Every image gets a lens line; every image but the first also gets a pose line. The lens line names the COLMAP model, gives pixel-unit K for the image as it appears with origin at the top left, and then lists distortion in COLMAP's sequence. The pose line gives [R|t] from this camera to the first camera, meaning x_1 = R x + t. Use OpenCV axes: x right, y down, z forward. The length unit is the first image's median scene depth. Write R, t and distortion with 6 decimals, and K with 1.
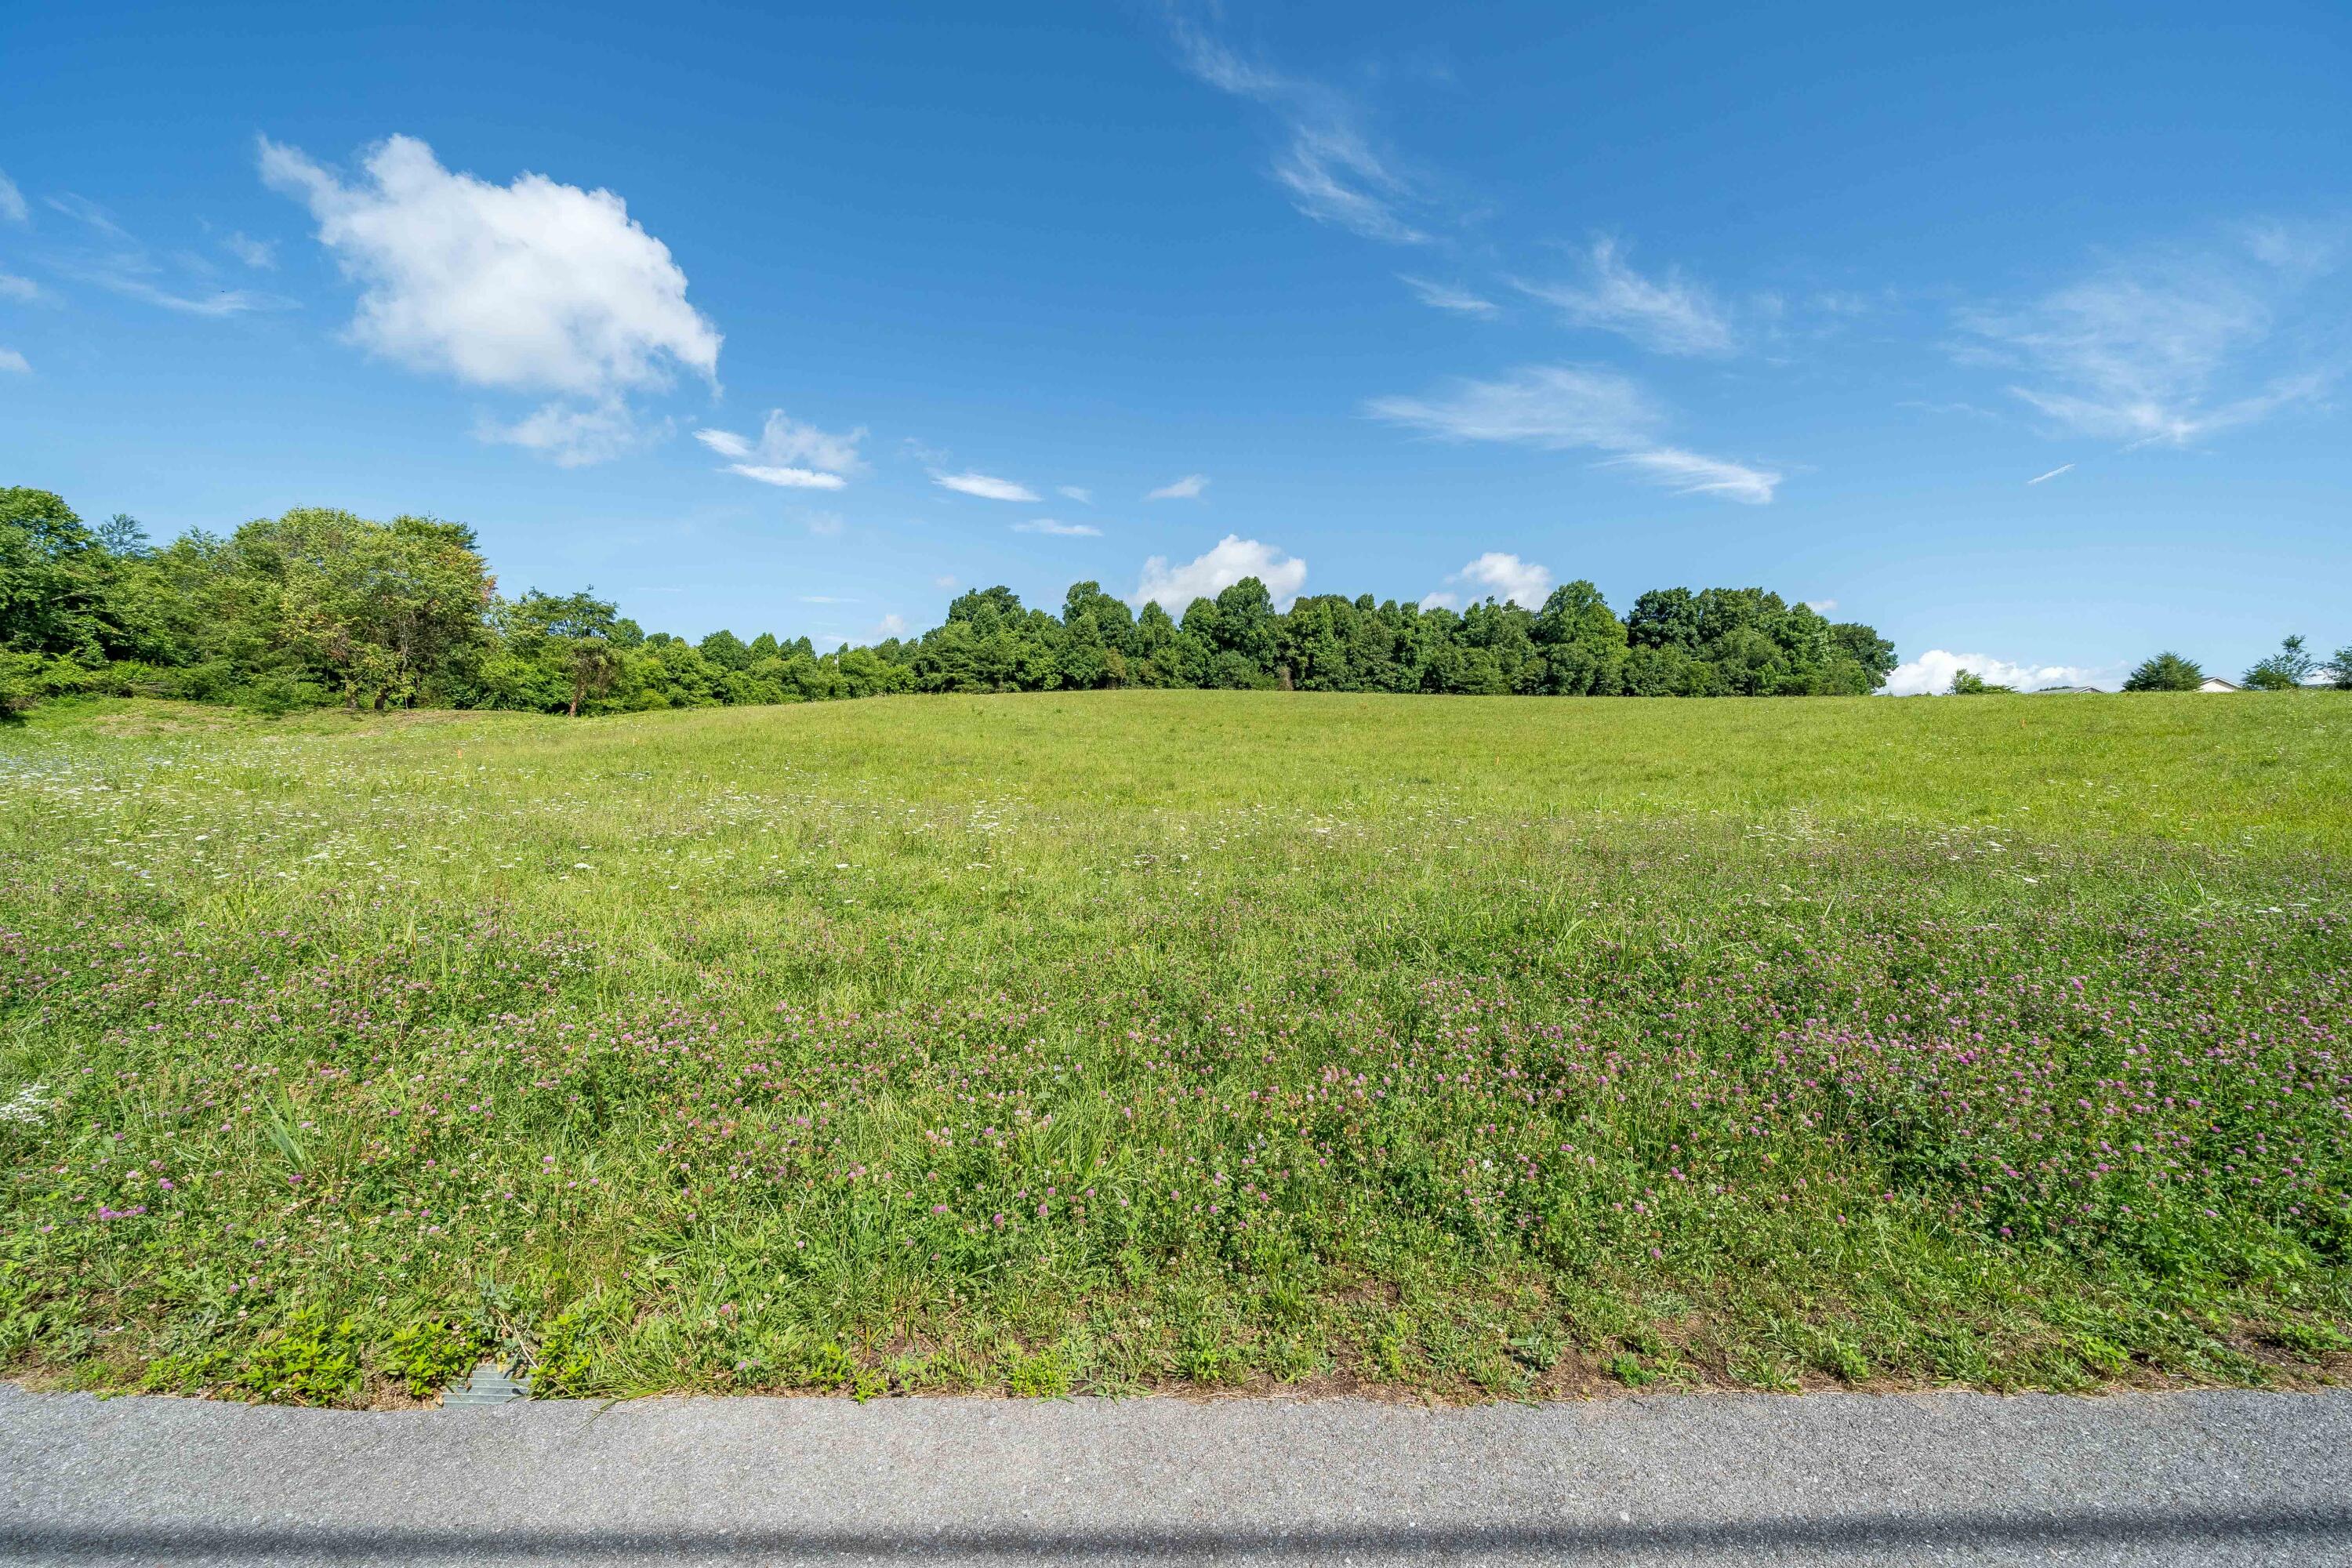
lens RADIAL K [[834.0, 0, 1179.5], [0, 834.0, 767.2], [0, 0, 1]] dist [0.000564, -0.000164]
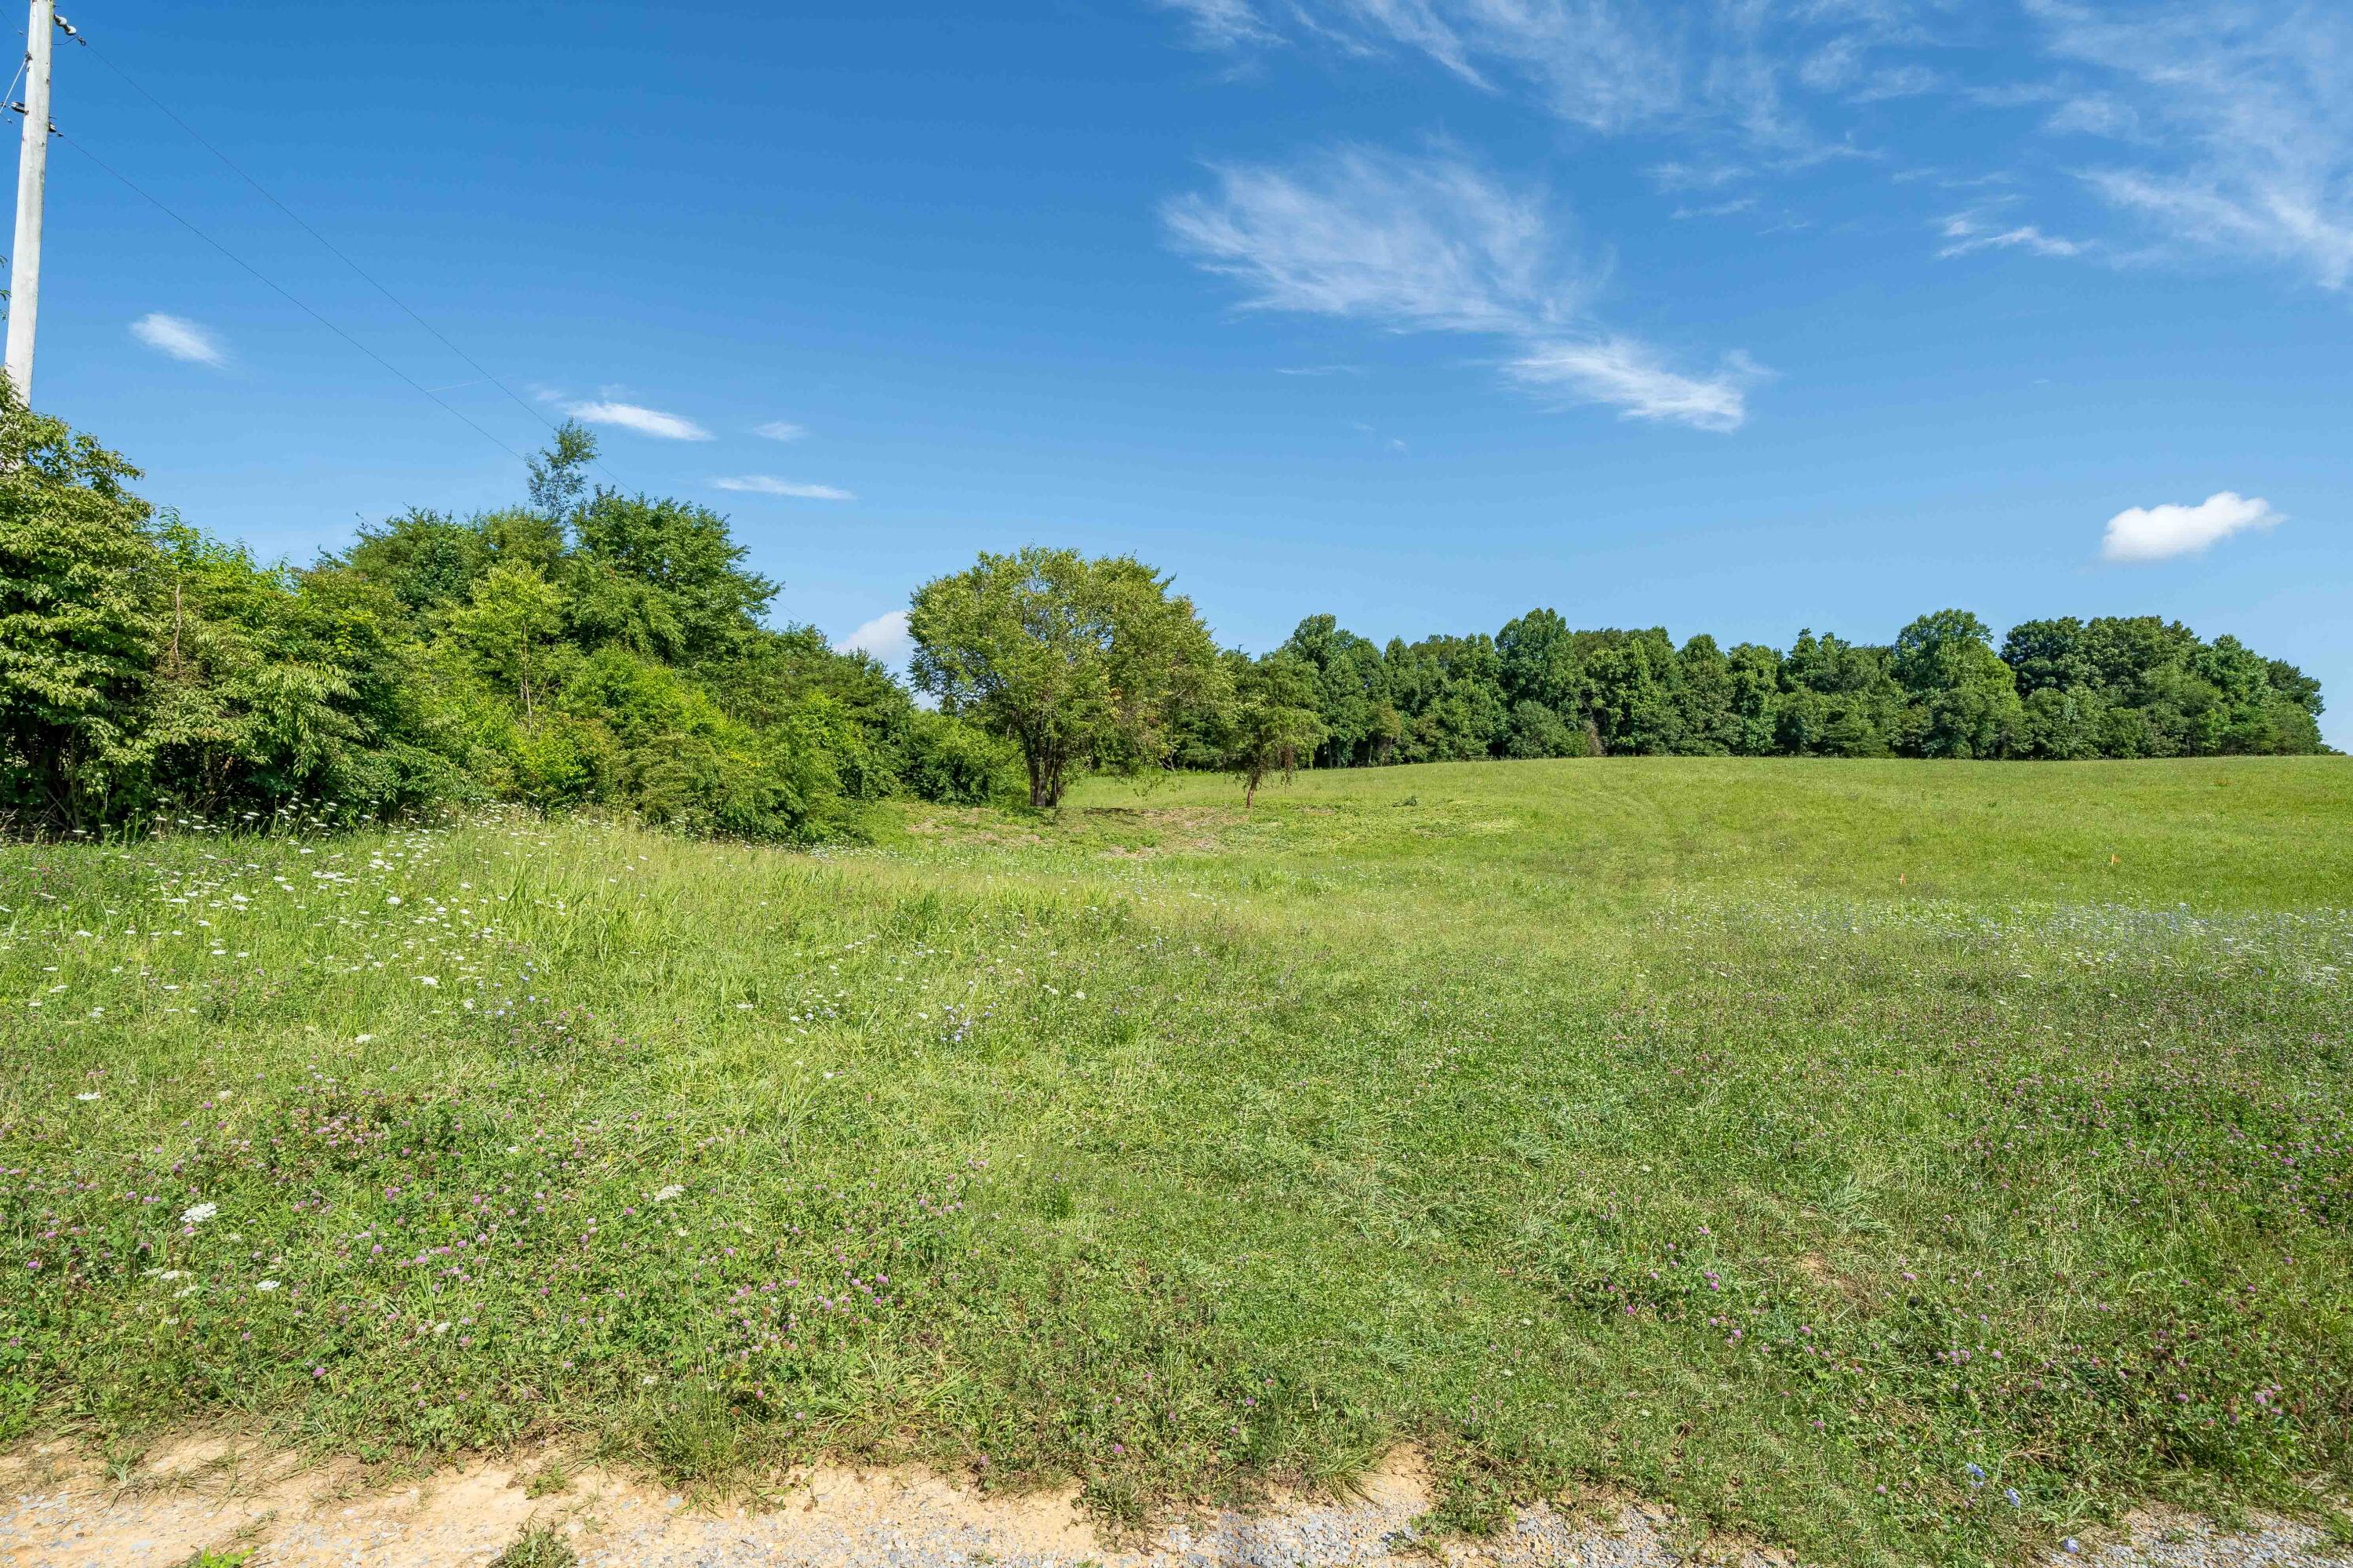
lens RADIAL K [[1115.2, 0, 1154.2], [0, 1115.2, 795.6], [0, 0, 1]] dist [0.008015, -0.001567]
pose [[0.998677, -0.015419, 0.049049, -0.340782], [0.017699, 0.998766, -0.046394, -0.008705], [-0.048273, 0.047201, 0.997718, -0.024977]]
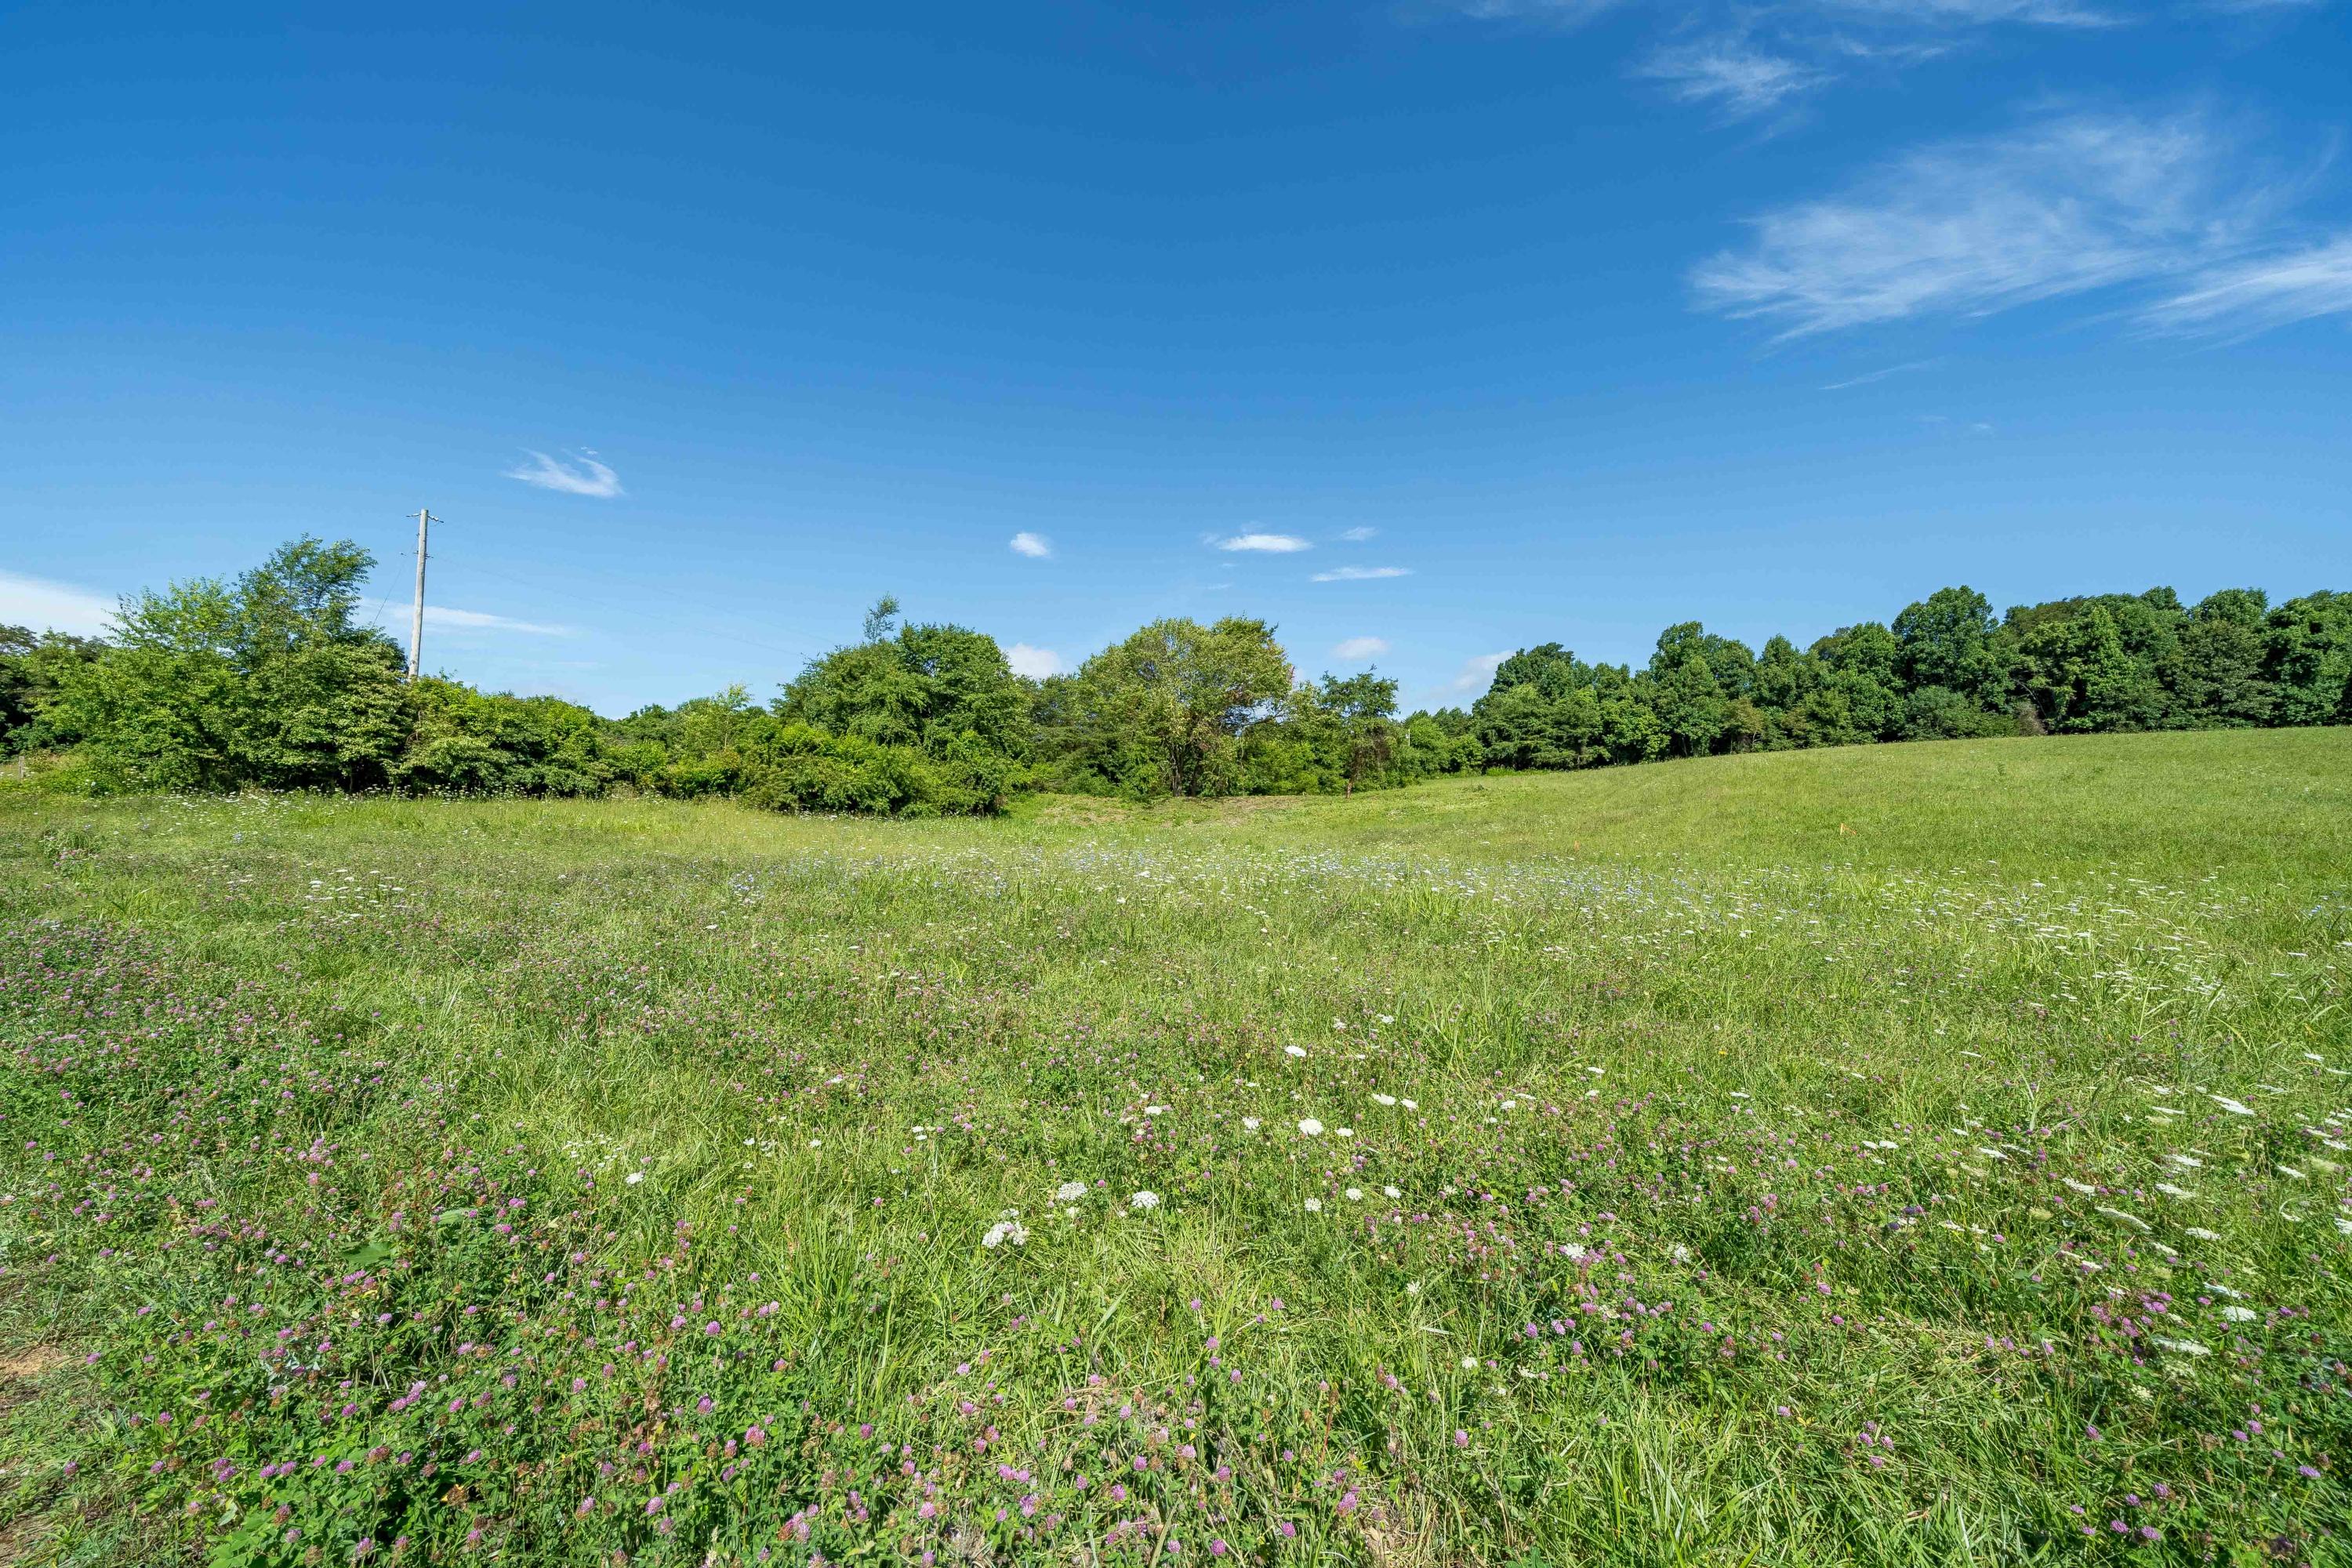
lens RADIAL K [[834.0, 0, 1166.1], [0, 834.0, 784.3], [0, 0, 1]] dist [0.000564, -0.000164]
pose [[0.863826, -0.036680, -0.502453, -0.156899], [0.003220, 0.997728, -0.067301, -0.004378], [0.503779, 0.056519, 0.861981, 0.013801]]
